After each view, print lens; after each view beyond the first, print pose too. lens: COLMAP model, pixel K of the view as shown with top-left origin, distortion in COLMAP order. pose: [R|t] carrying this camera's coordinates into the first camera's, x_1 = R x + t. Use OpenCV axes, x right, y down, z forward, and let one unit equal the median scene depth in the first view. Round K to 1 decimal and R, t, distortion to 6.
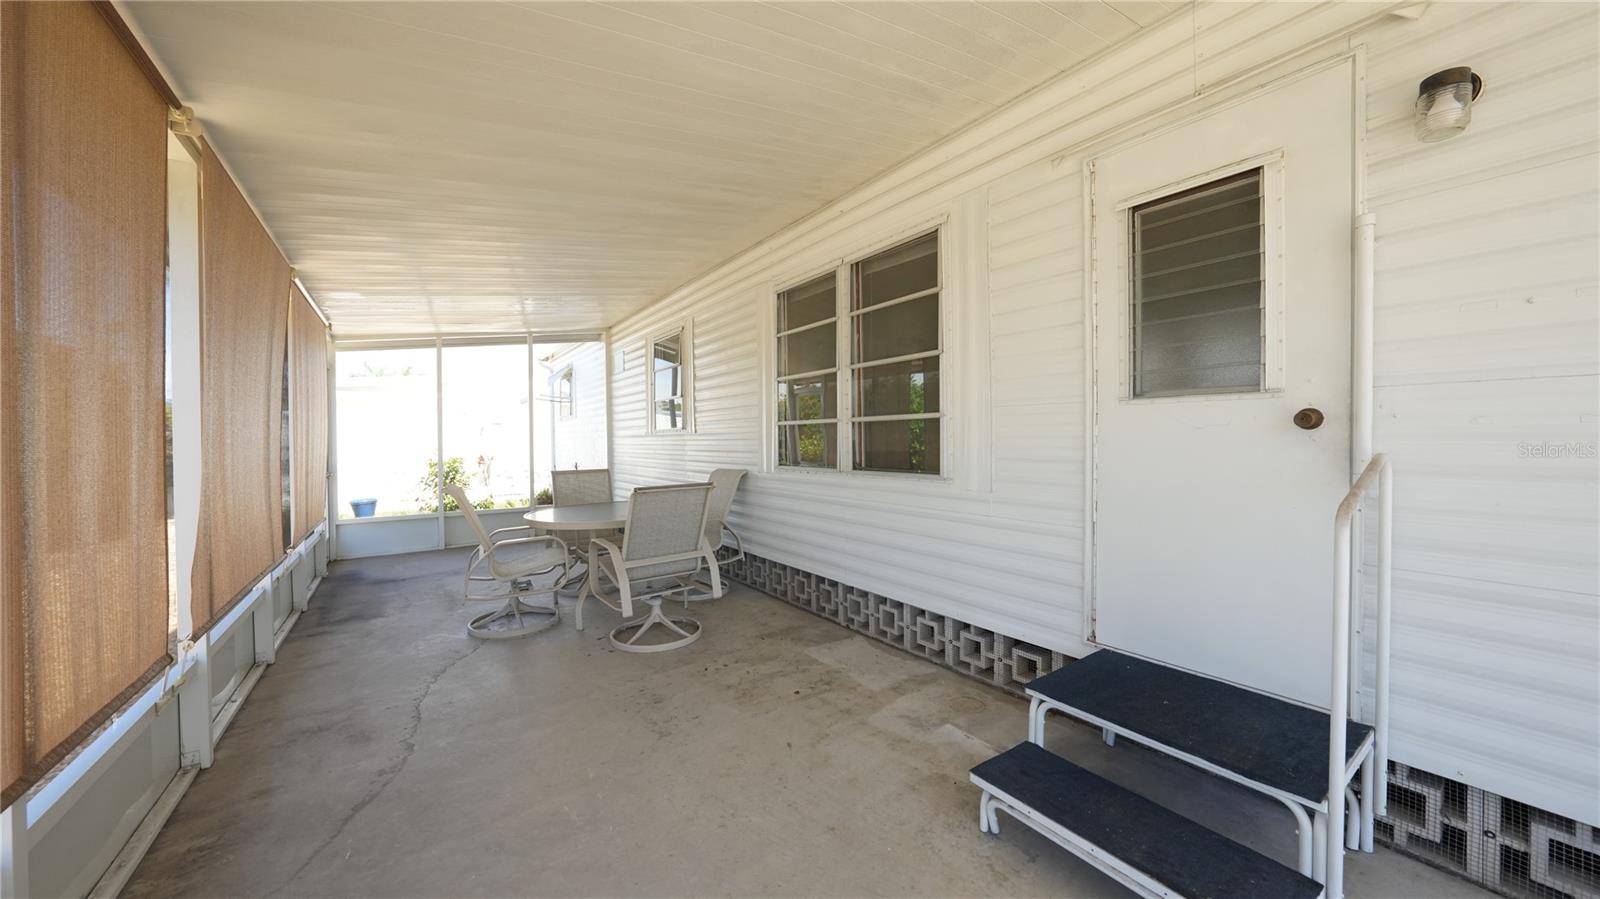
lens RADIAL K [[564.9, 0, 791.6], [0, 564.9, 441.7], [0, 0, 1]] dist [0.001162, 0.000191]
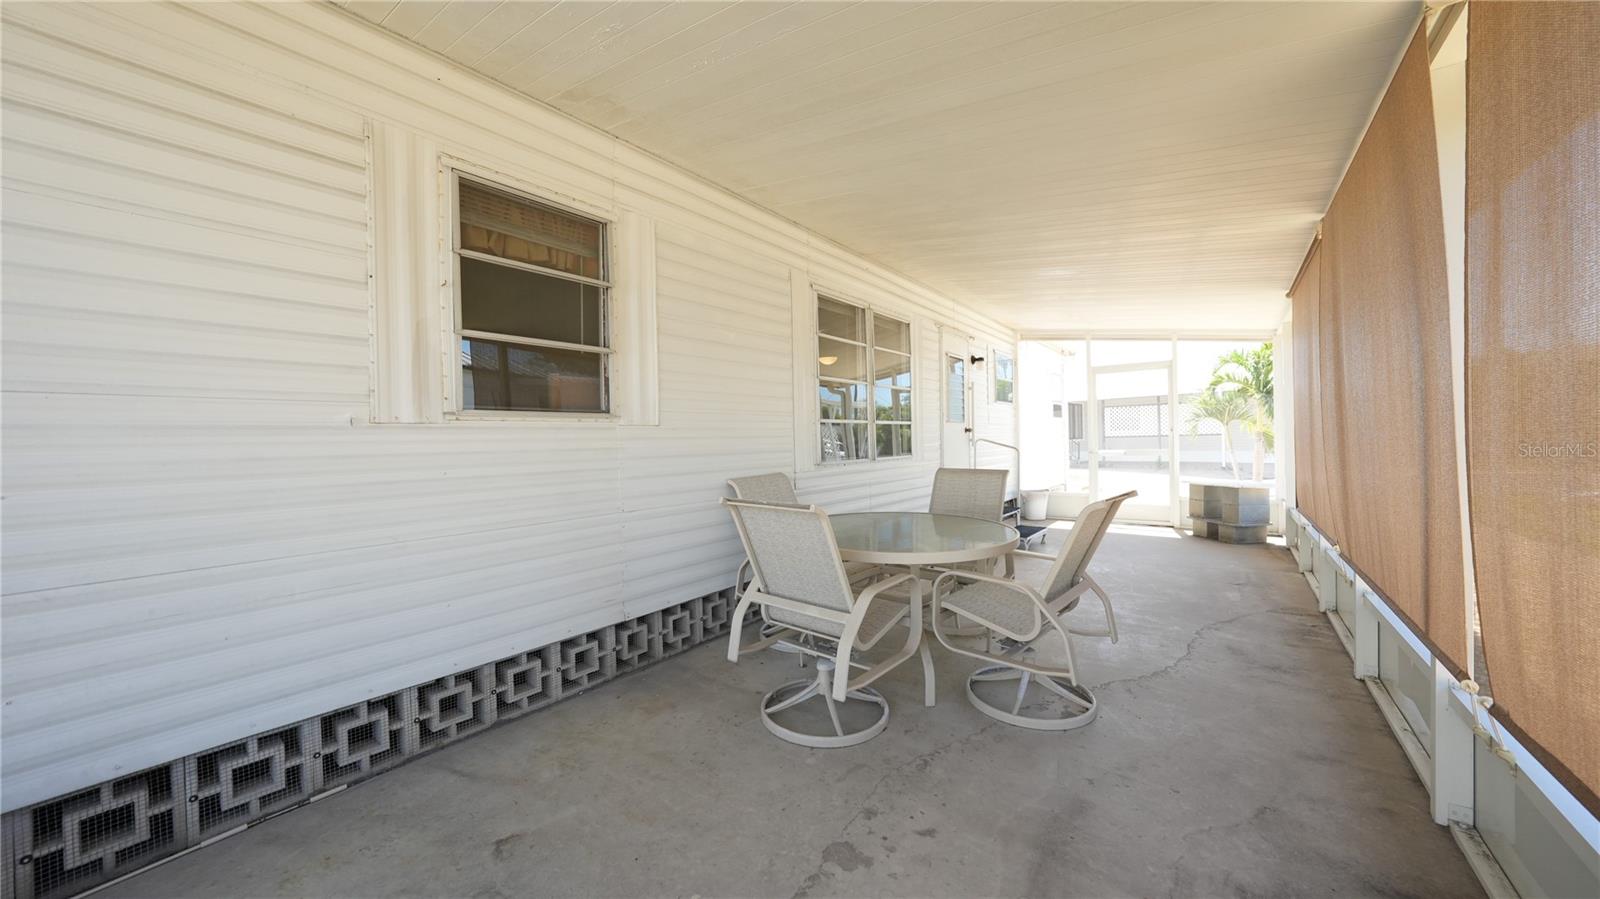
lens RADIAL K [[514.4, 0, 800.0], [0, 514.4, 449.5], [0, 0, 1]] dist [-0.016956, 0.000007]
pose [[-0.276379, -0.010572, 0.960990, -1.002470], [0.019754, 0.999666, 0.016679, 0.003628], [-0.960846, 0.023593, -0.276078, 1.424619]]
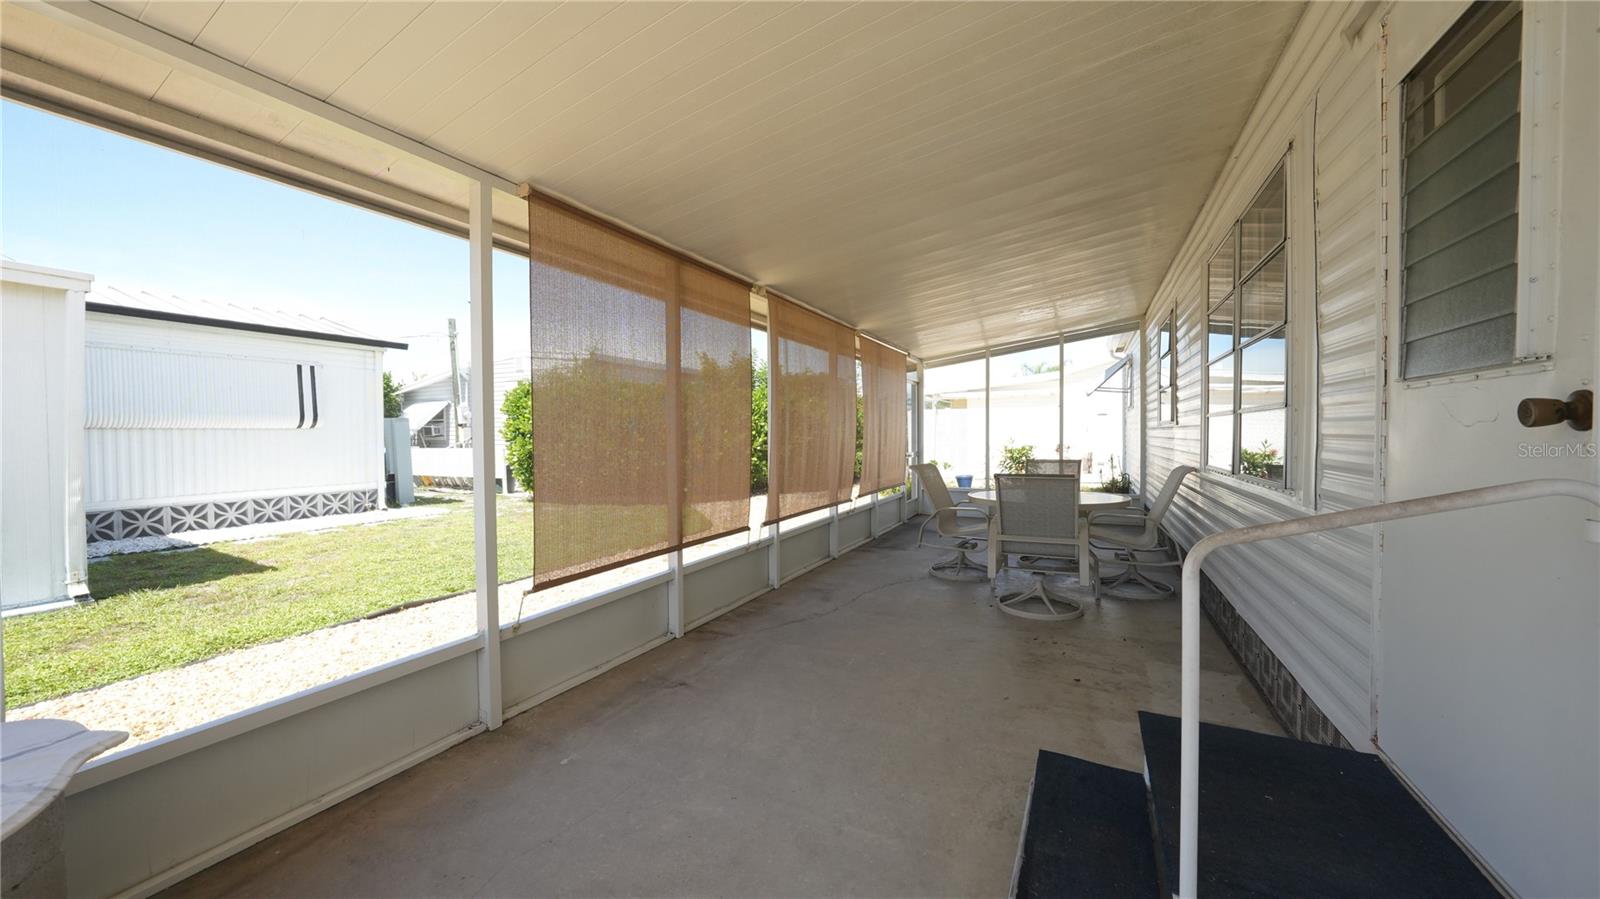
lens RADIAL K [[564.9, 0, 791.6], [0, 564.9, 441.7], [0, 0, 1]] dist [0.001162, 0.000191]
pose [[0.463908, 0.019133, -0.885677, 0.480476], [0.000183, 0.999765, 0.021693, -0.011567], [0.885883, -0.010225, 0.463795, 0.041997]]
